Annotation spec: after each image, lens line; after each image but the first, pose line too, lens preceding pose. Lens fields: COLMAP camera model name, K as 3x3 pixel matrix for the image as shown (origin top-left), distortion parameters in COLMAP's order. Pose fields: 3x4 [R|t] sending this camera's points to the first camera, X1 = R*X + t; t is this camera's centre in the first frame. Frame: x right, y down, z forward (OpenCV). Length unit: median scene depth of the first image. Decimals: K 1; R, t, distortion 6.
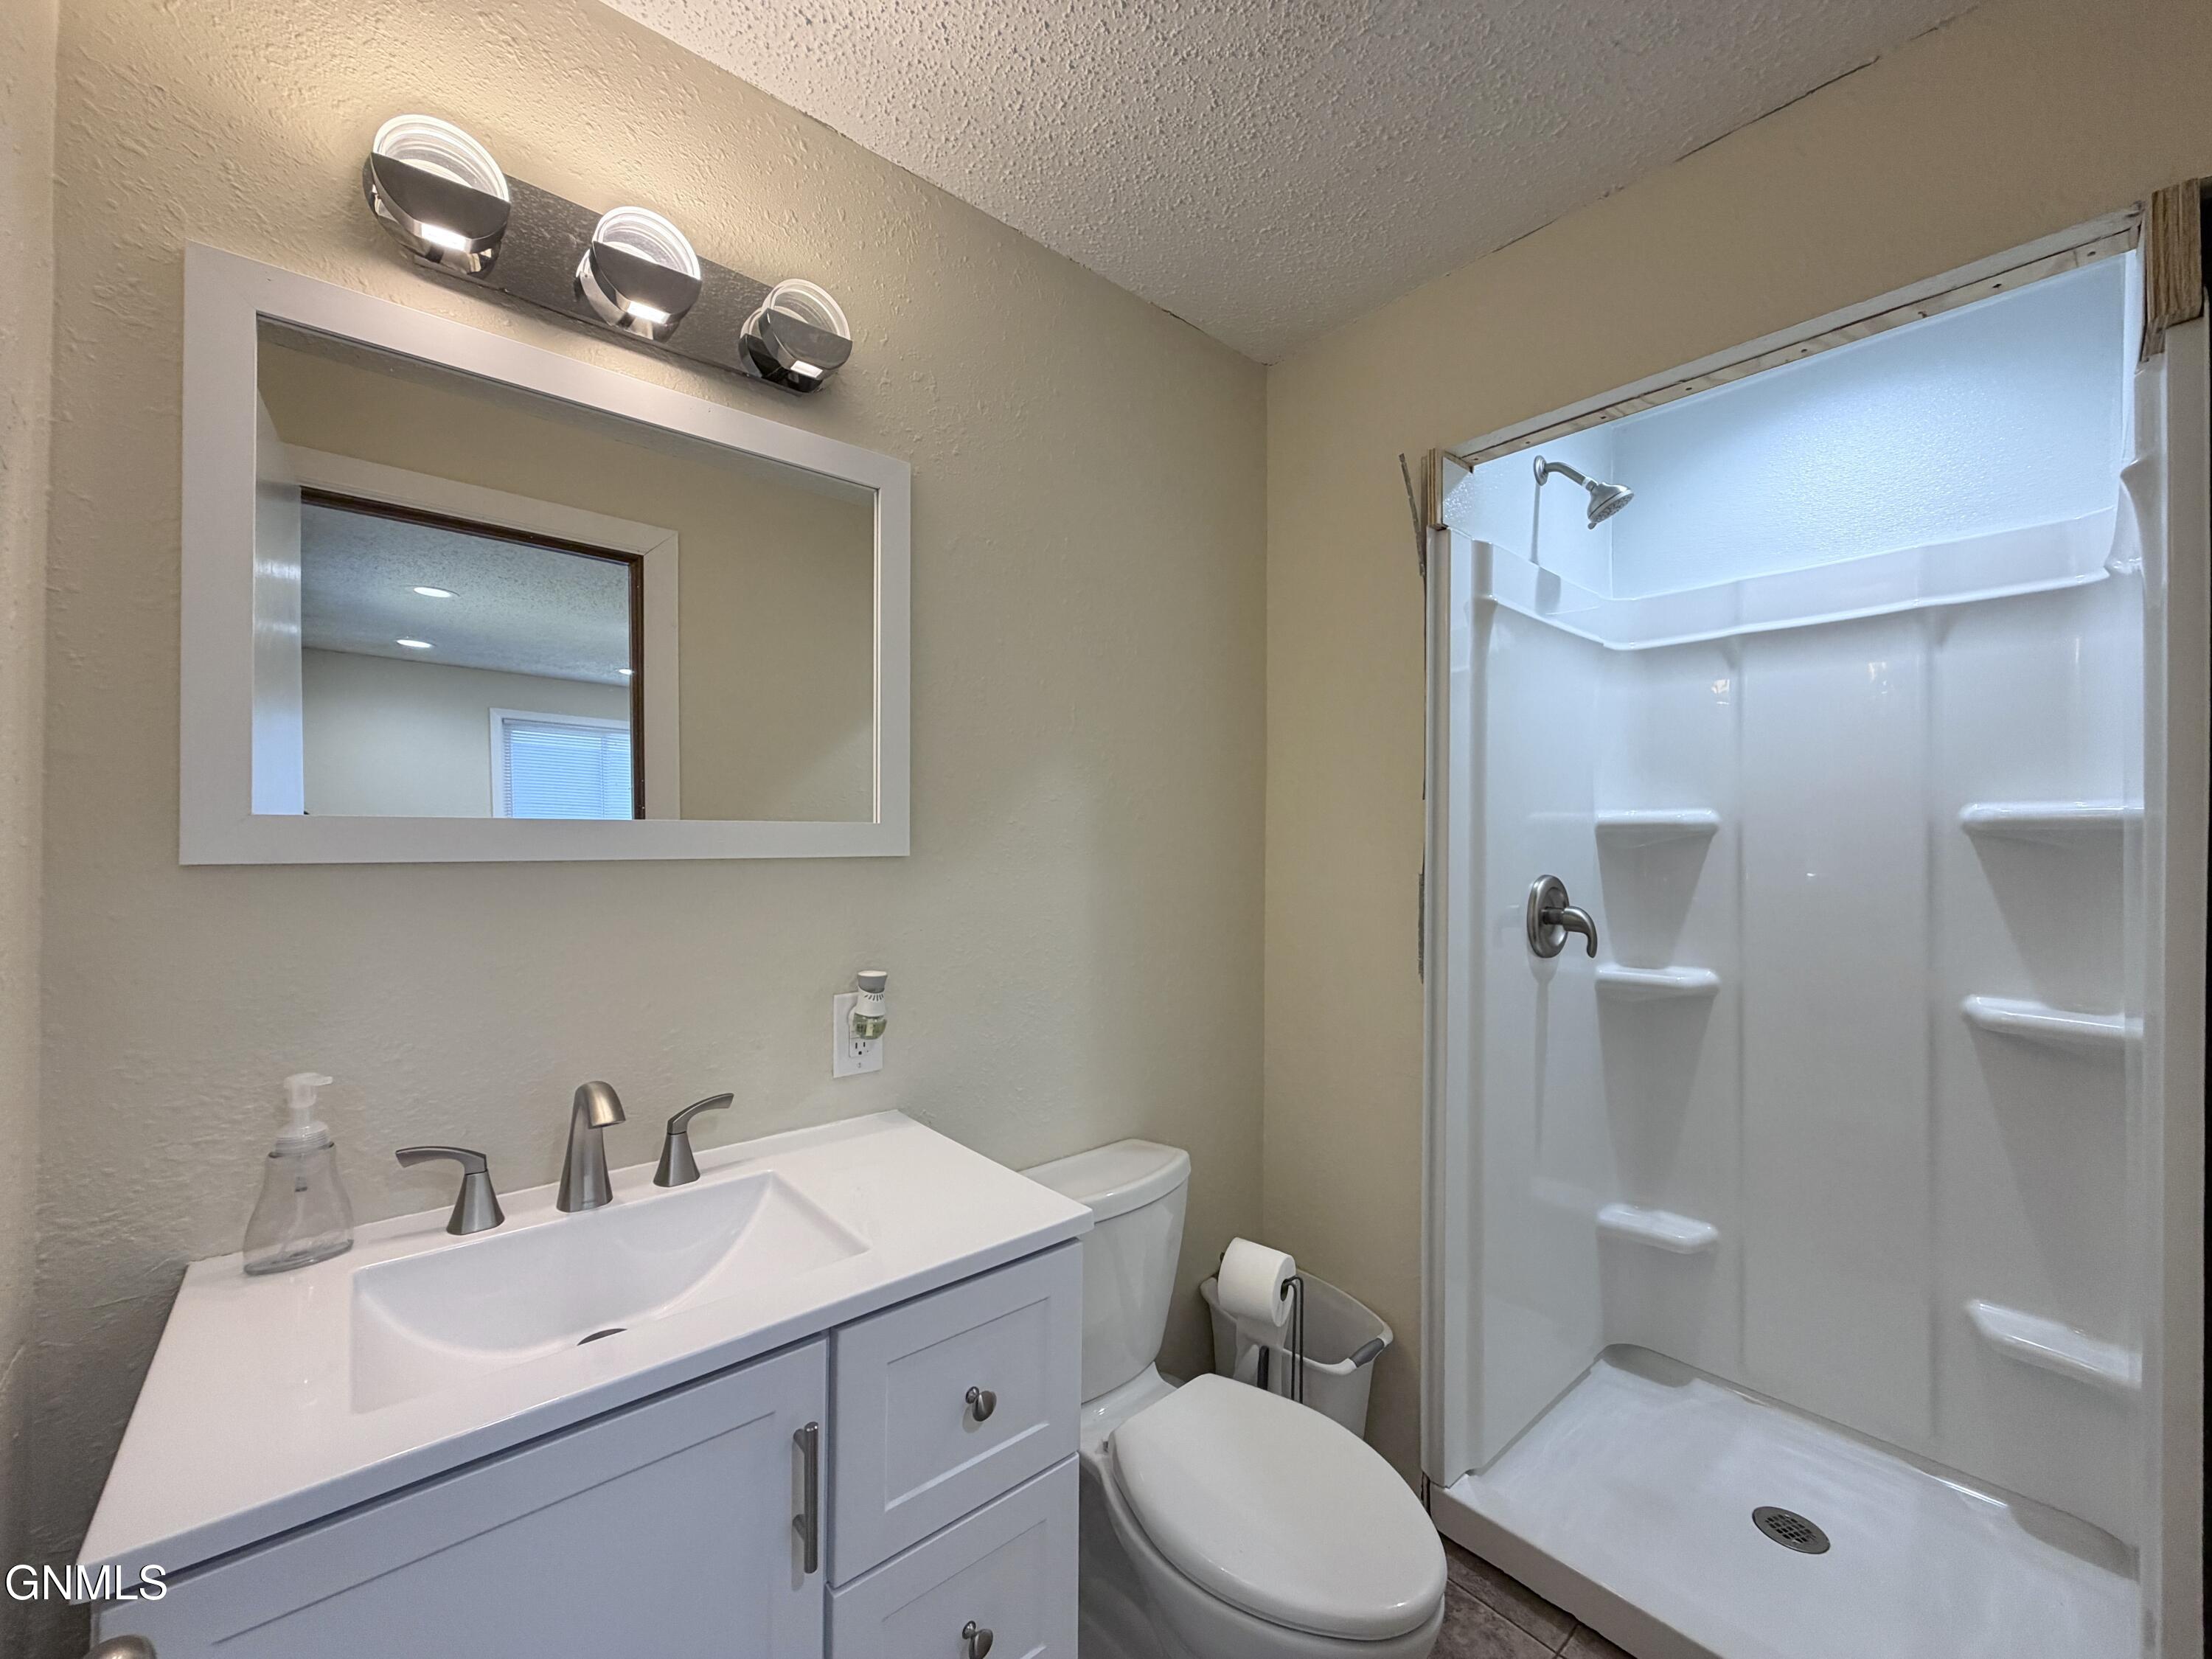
lens RADIAL K [[882.2, 0, 1106.0], [0, 882.2, 829.5], [0, 0, 1]] dist [0.000286, -0.000031]
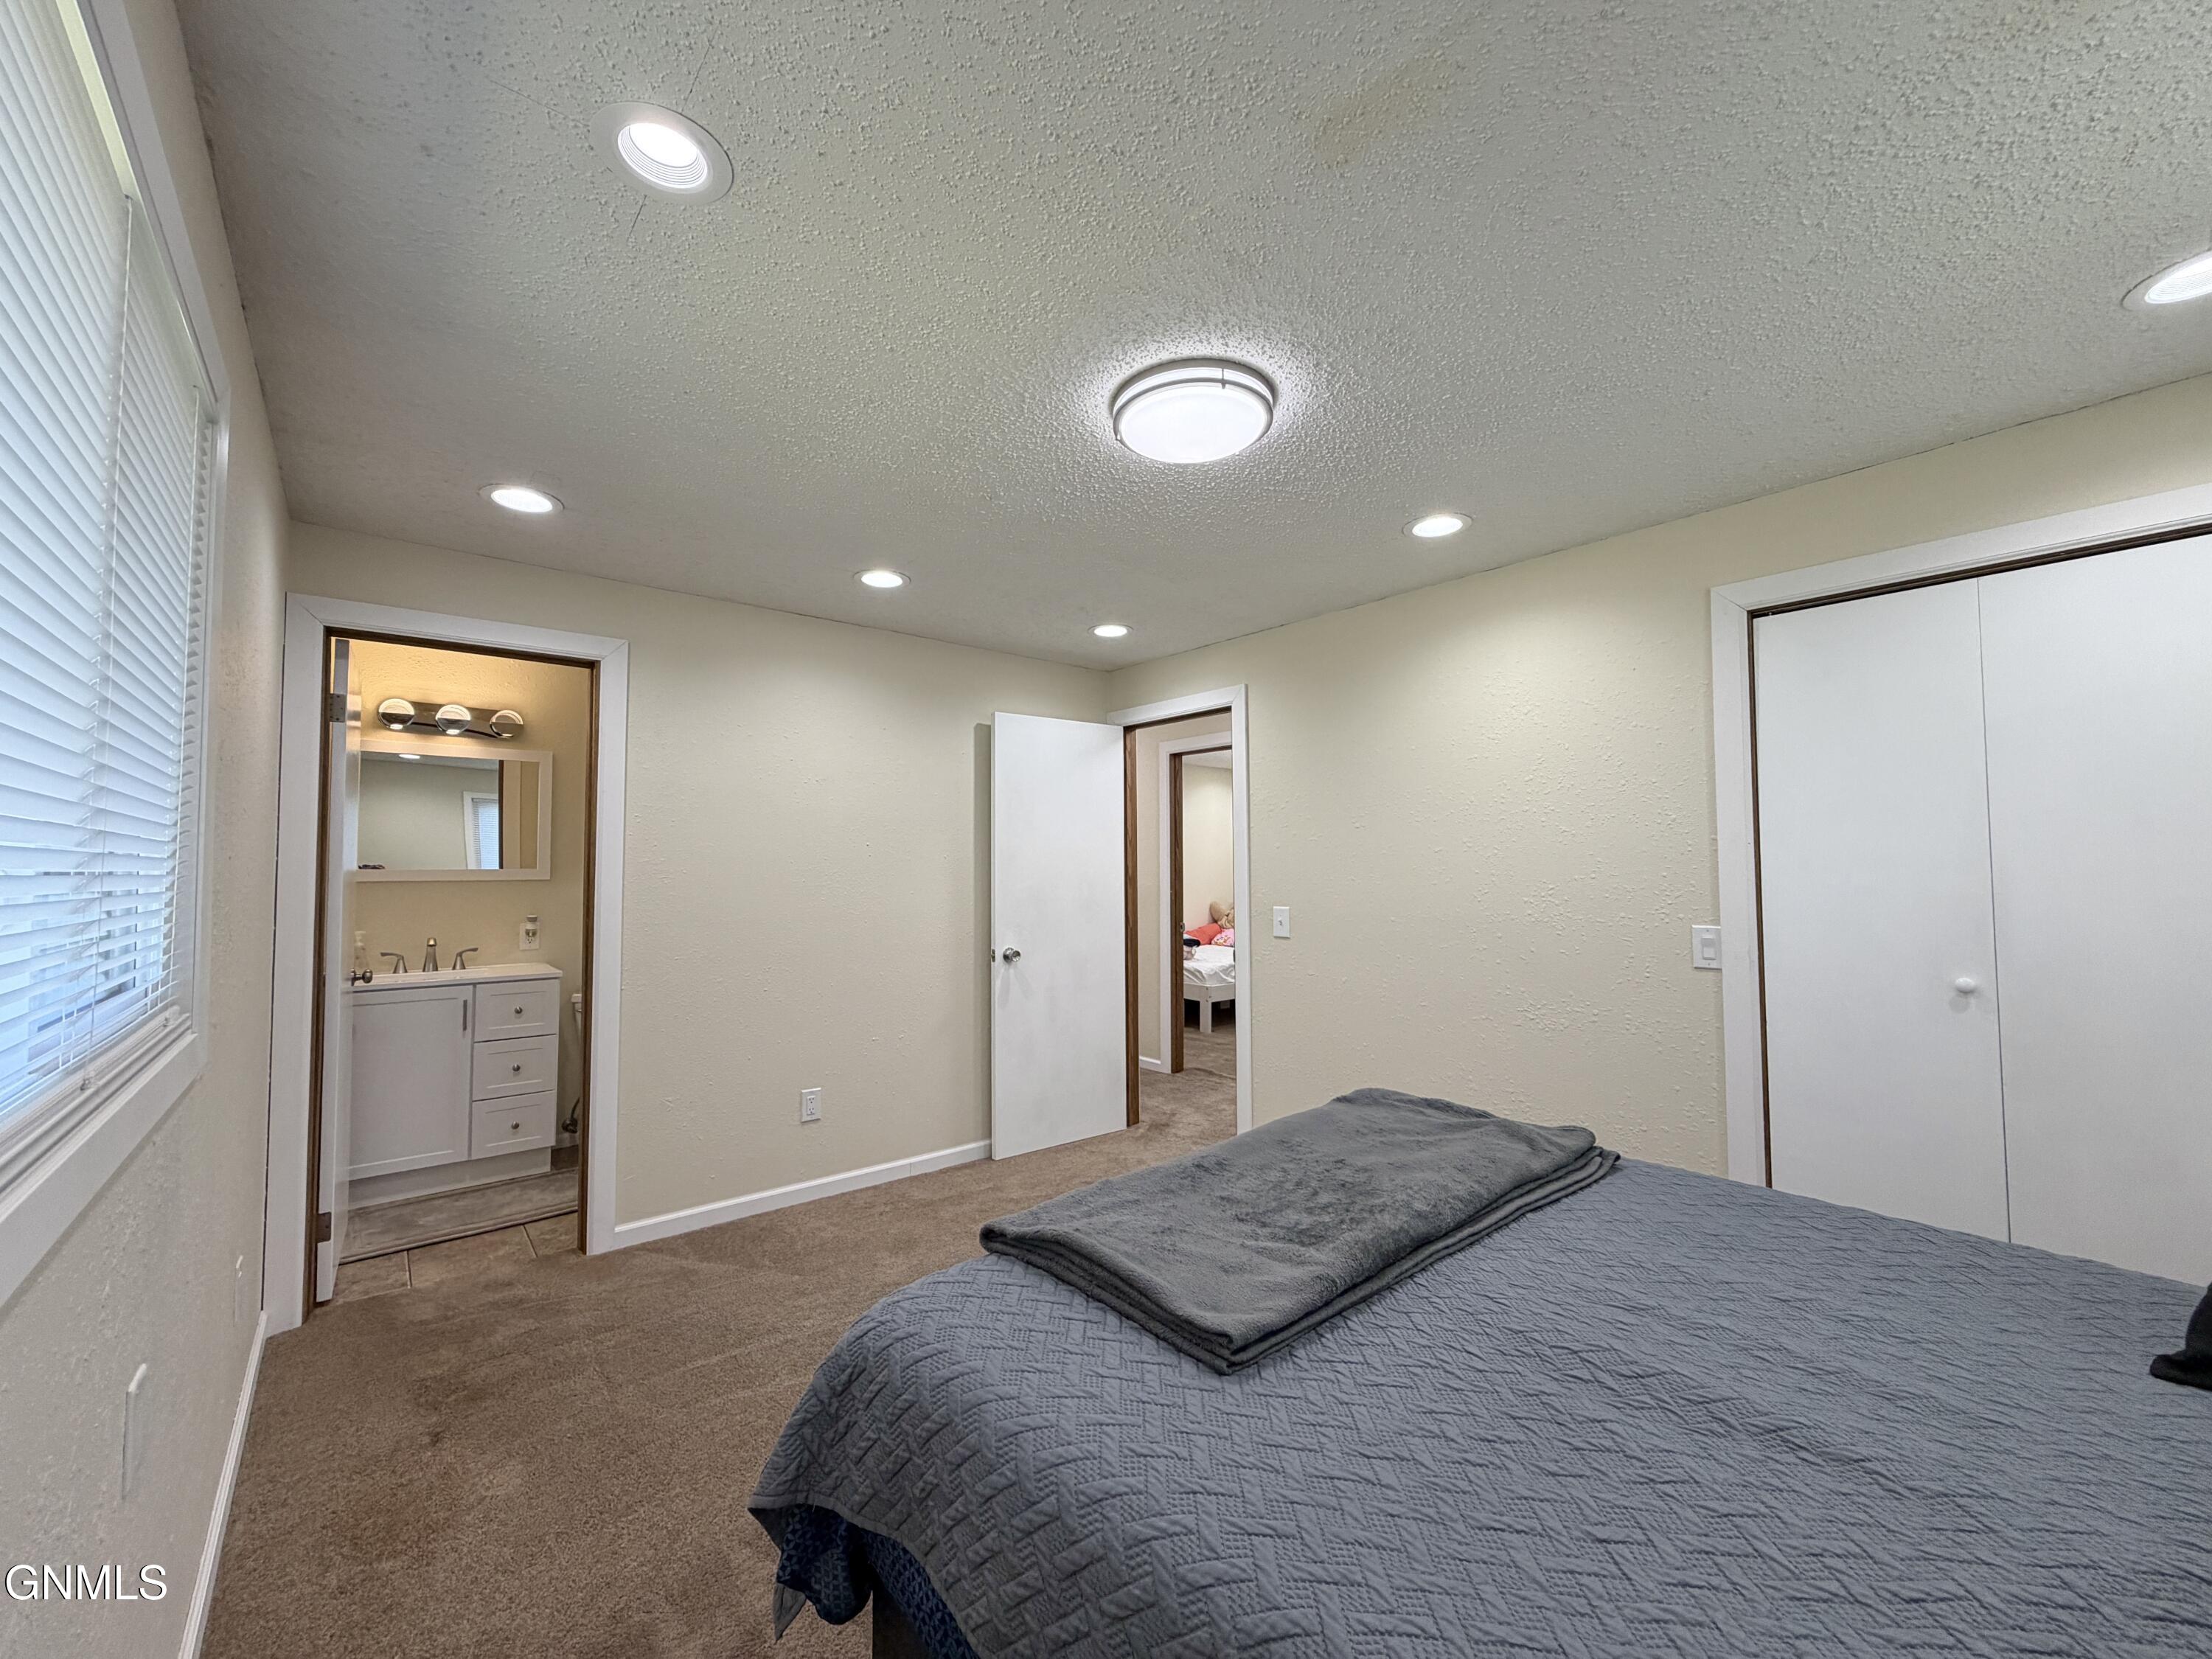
lens RADIAL K [[882.2, 0, 1106.0], [0, 882.2, 829.5], [0, 0, 1]] dist [0.000286, -0.000031]
pose [[0.999833, -0.006340, -0.017121, 1.857814], [0.005636, 0.999148, -0.040880, -0.006899], [0.017366, 0.040777, 0.999017, -2.153084]]
